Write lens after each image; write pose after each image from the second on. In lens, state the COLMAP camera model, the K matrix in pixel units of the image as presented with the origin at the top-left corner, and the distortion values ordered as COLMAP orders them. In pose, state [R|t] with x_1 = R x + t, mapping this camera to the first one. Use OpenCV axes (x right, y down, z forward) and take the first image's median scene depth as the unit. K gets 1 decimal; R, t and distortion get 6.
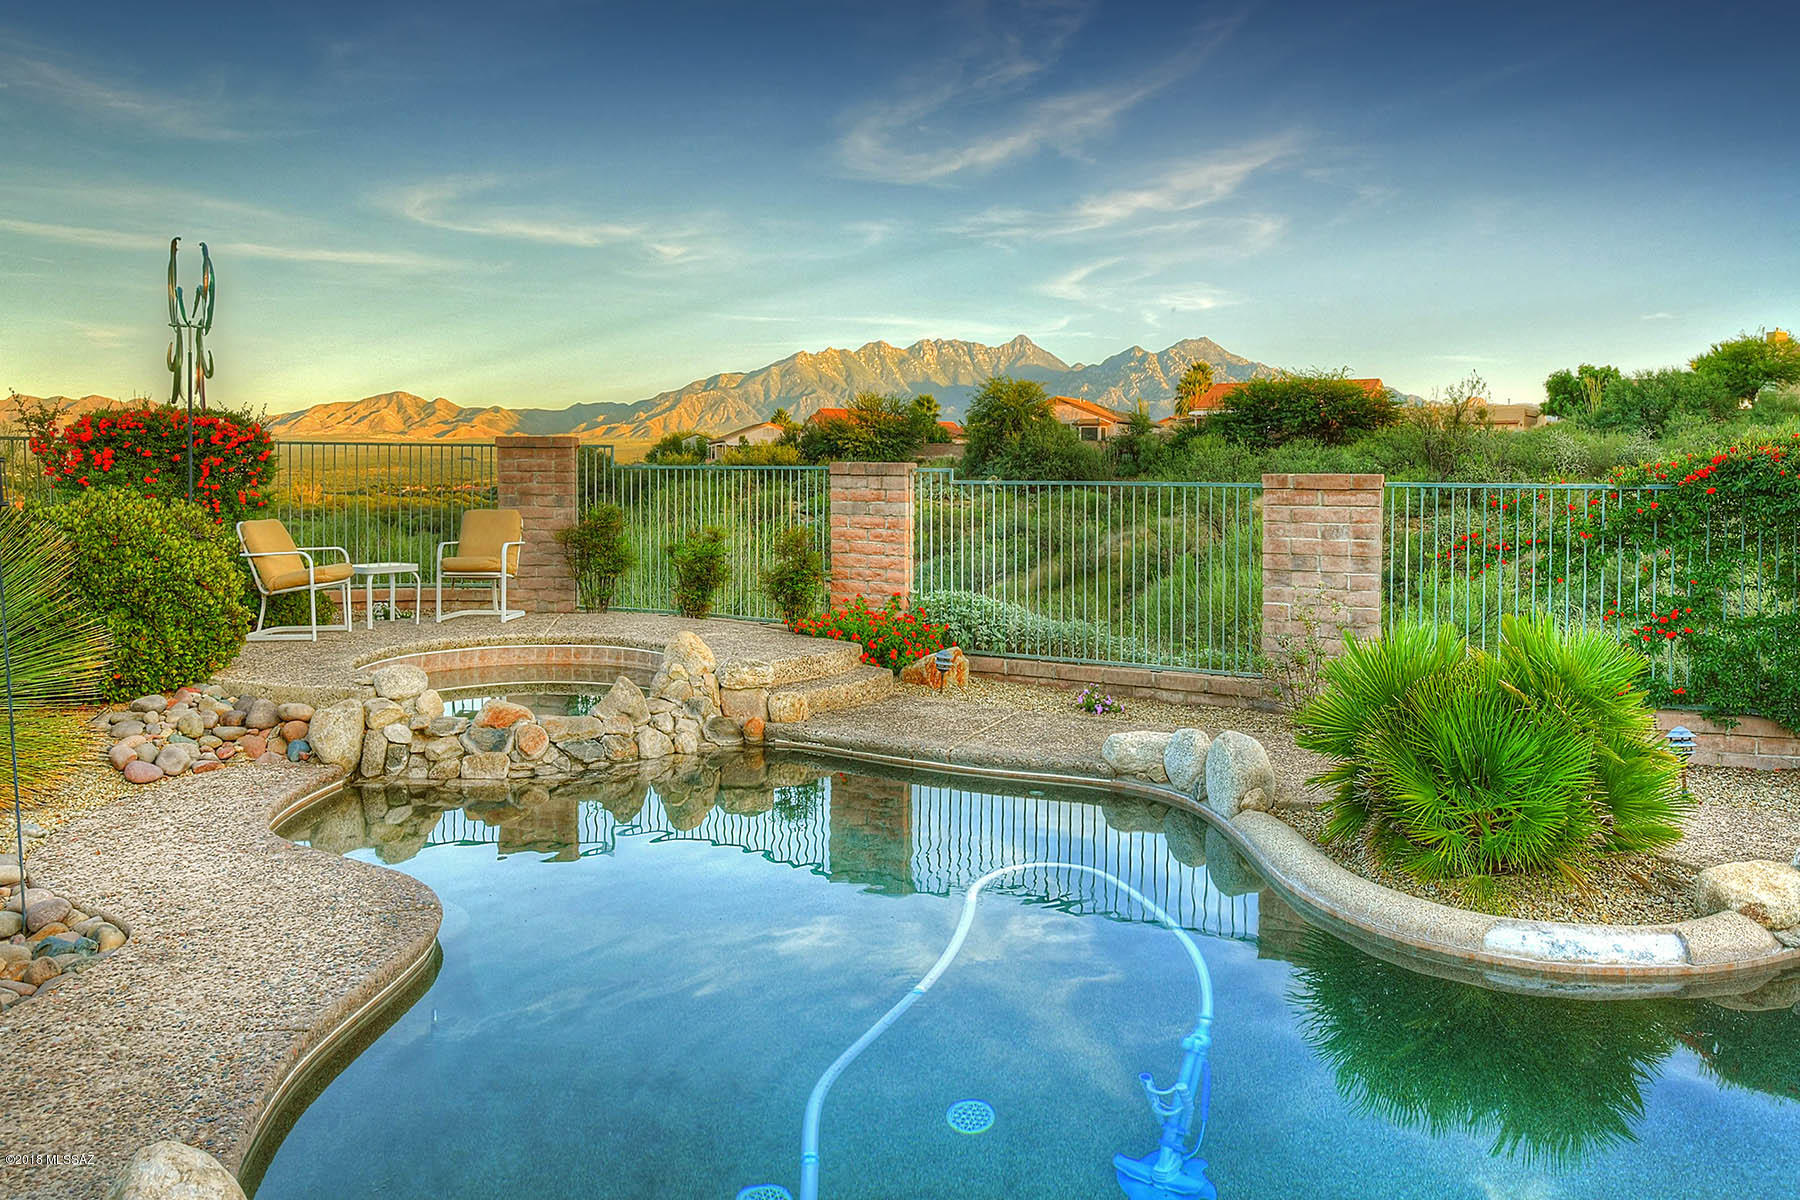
lens RADIAL K [[1433.0, 0, 898.2], [0, 1433.0, 492.8], [0, 0, 1]] dist [0.006367, -0.000411]
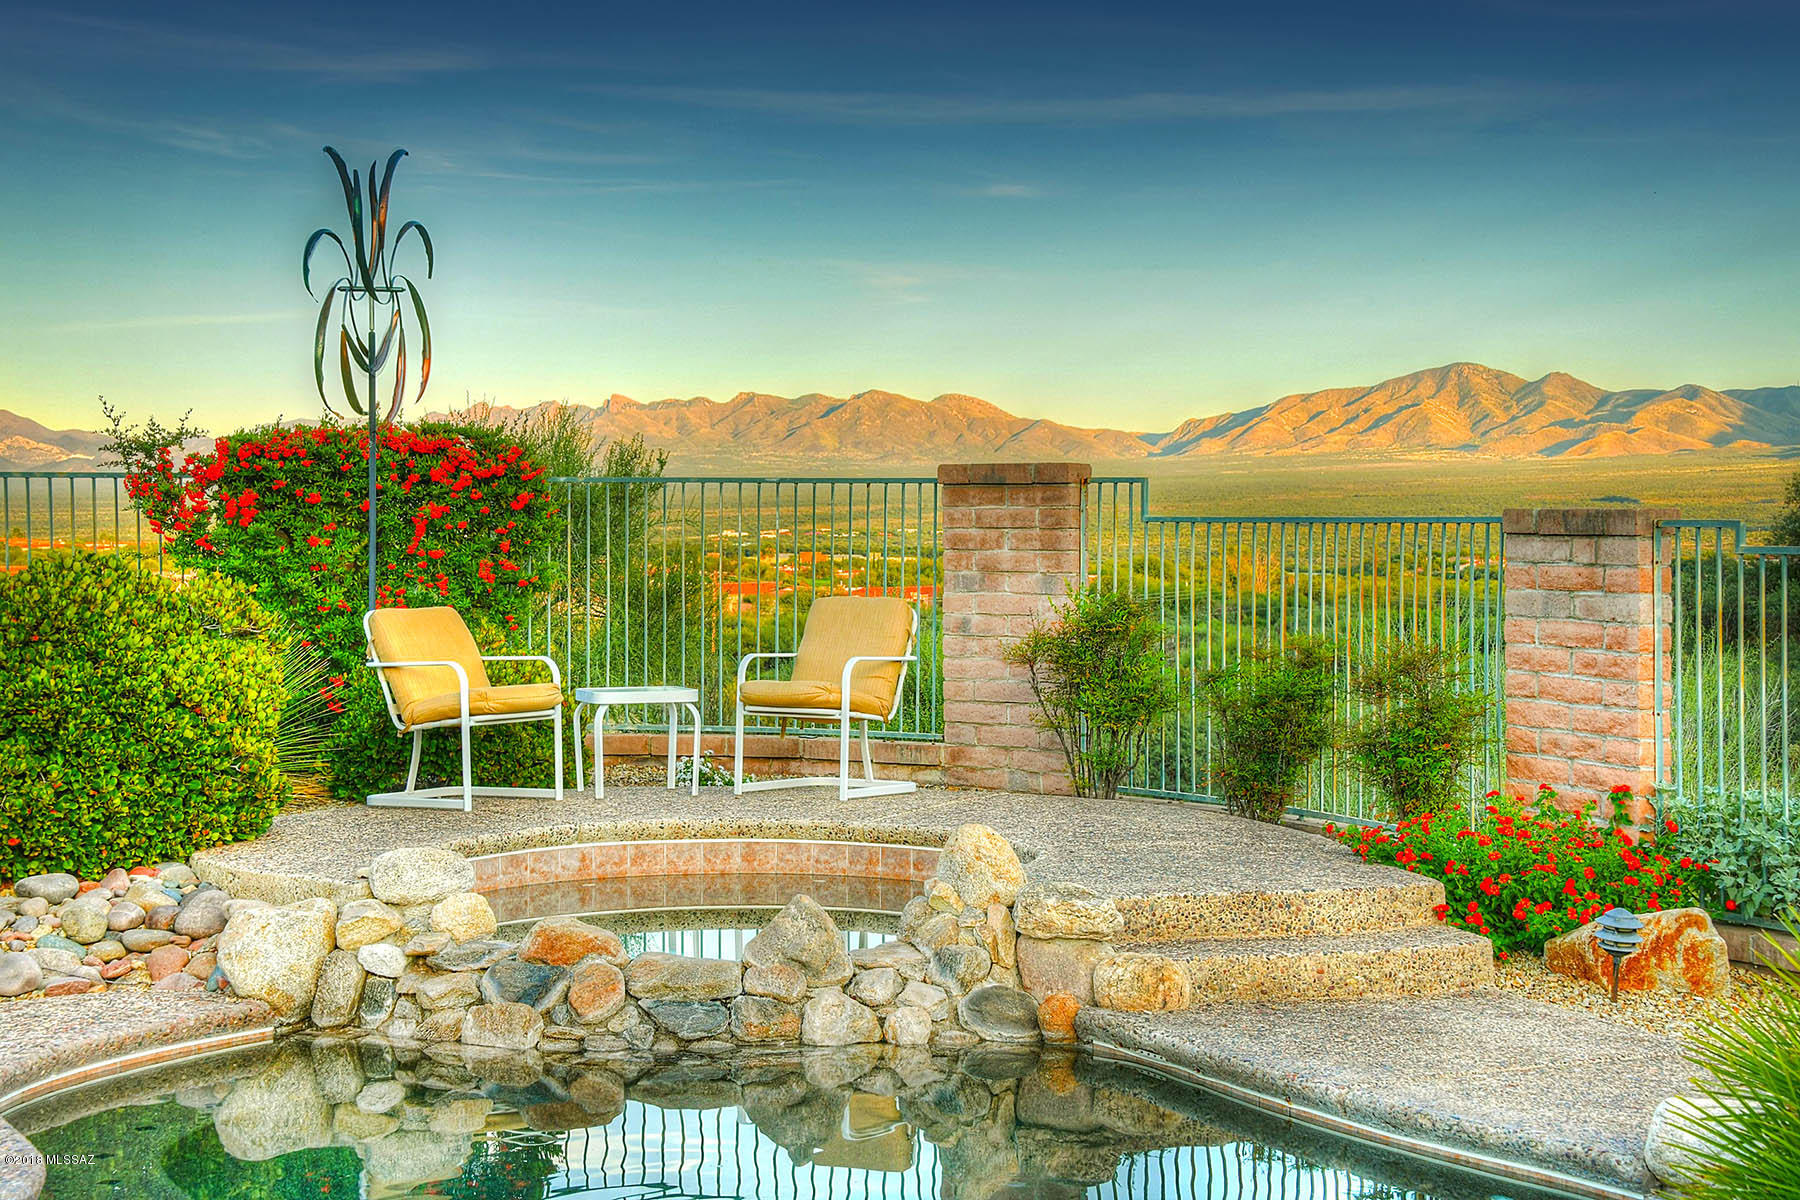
lens RADIAL K [[3271.8, 0, 1033.6], [0, 3271.8, 600.3], [0, 0, 1]] dist [0.400553, 0.434616]
pose [[0.818415, 0.012065, -0.574501, 0.584707], [-0.007752, 0.999920, 0.009956, -0.000305], [0.574575, -0.003694, 0.818444, 0.002230]]
